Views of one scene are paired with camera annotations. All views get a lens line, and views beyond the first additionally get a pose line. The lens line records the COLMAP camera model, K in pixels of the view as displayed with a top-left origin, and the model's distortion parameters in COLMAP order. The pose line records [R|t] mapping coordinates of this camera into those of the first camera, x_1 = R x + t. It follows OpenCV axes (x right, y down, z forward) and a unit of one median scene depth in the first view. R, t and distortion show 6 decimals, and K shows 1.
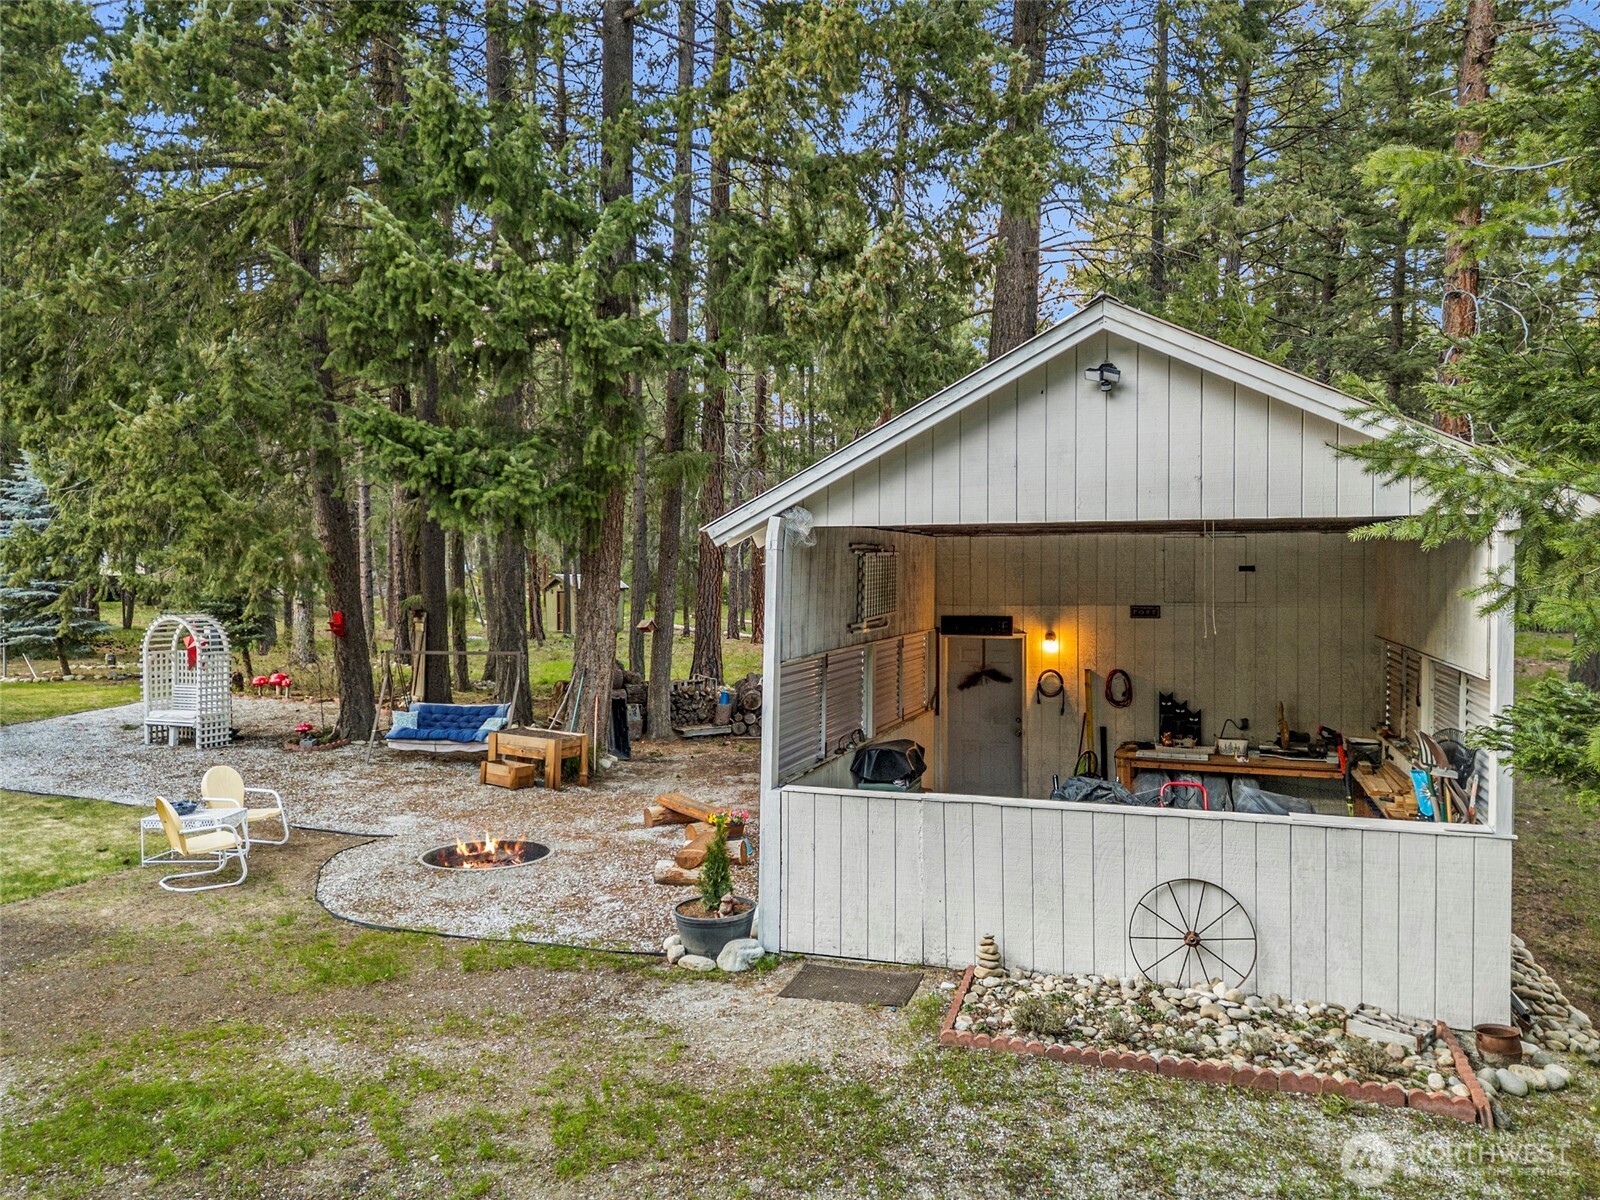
lens RADIAL K [[1117.3, 0, 797.5], [0, 1117.3, 585.3], [0, 0, 1]] dist [0.070280, -0.039691]
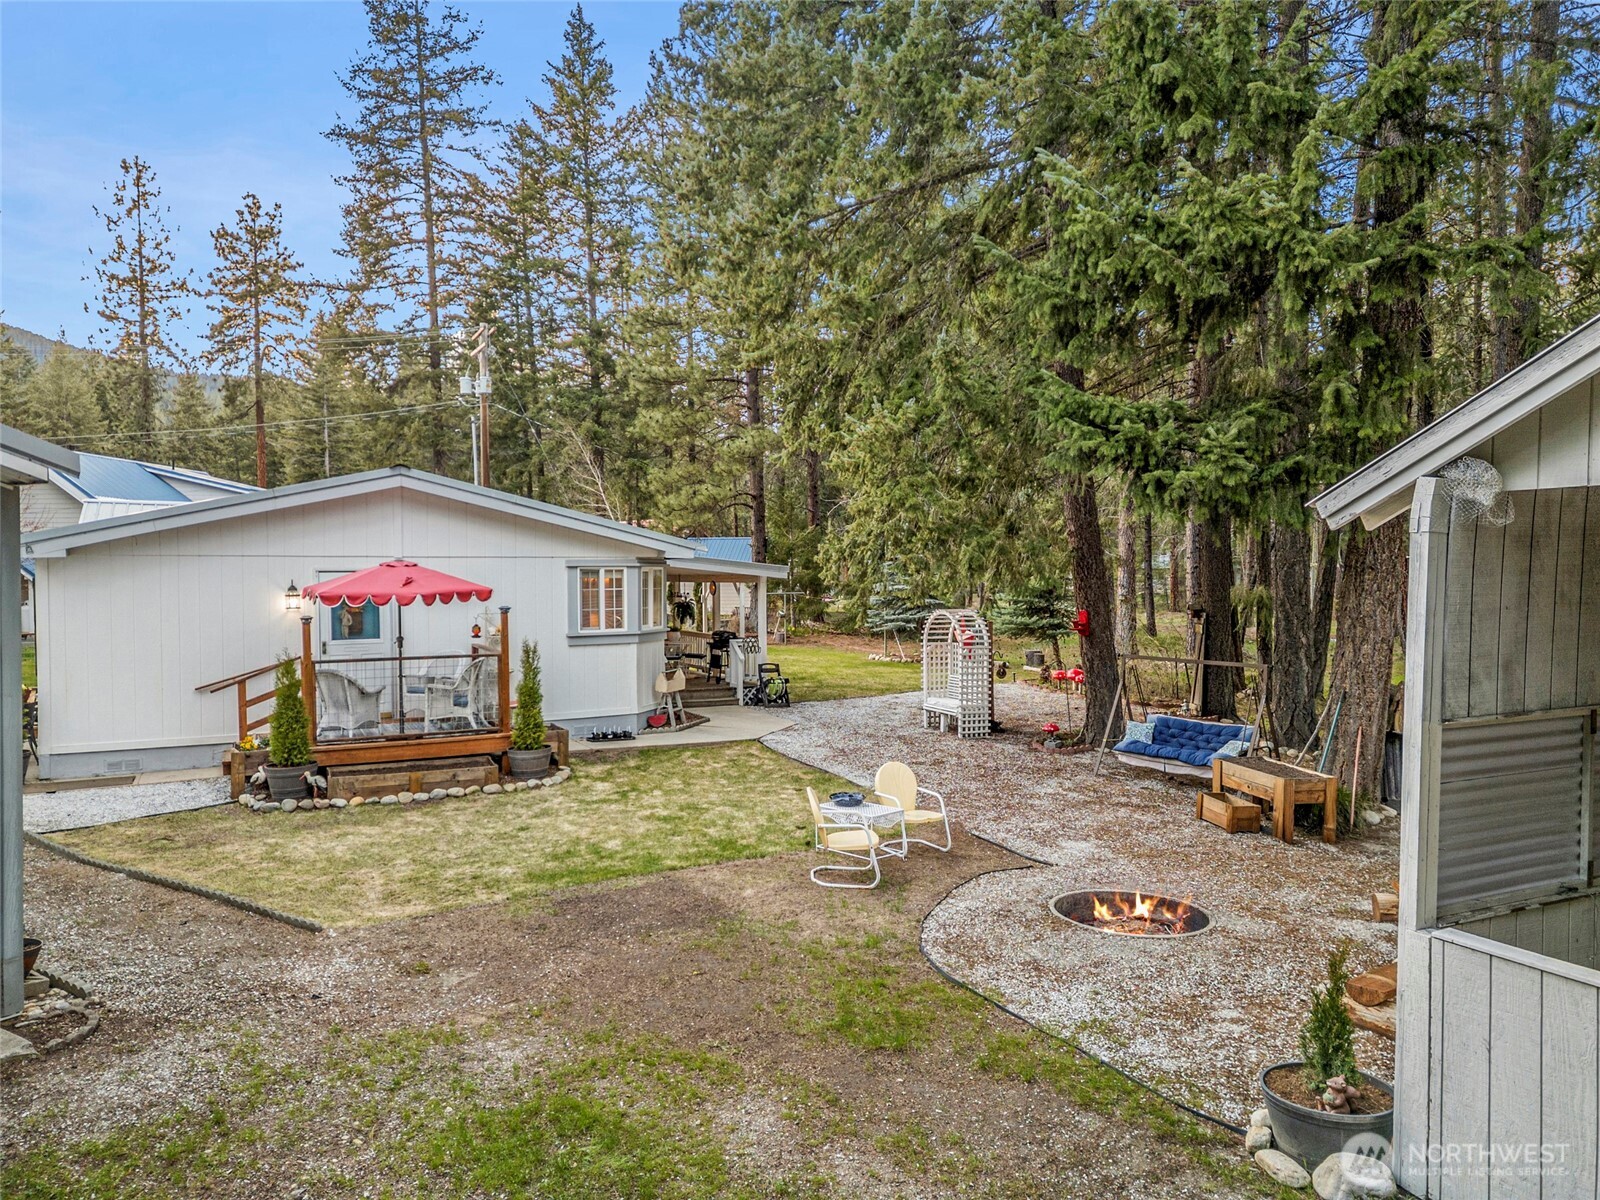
lens RADIAL K [[1117.3, 0, 795.0], [0, 1117.3, 590.5], [0, 0, 1]] dist [0.070280, -0.039691]
pose [[0.721986, 0.012583, -0.691793, 0.100827], [-0.006411, 0.999913, 0.011496, -0.003618], [0.691878, -0.003865, 0.722004, 0.204334]]
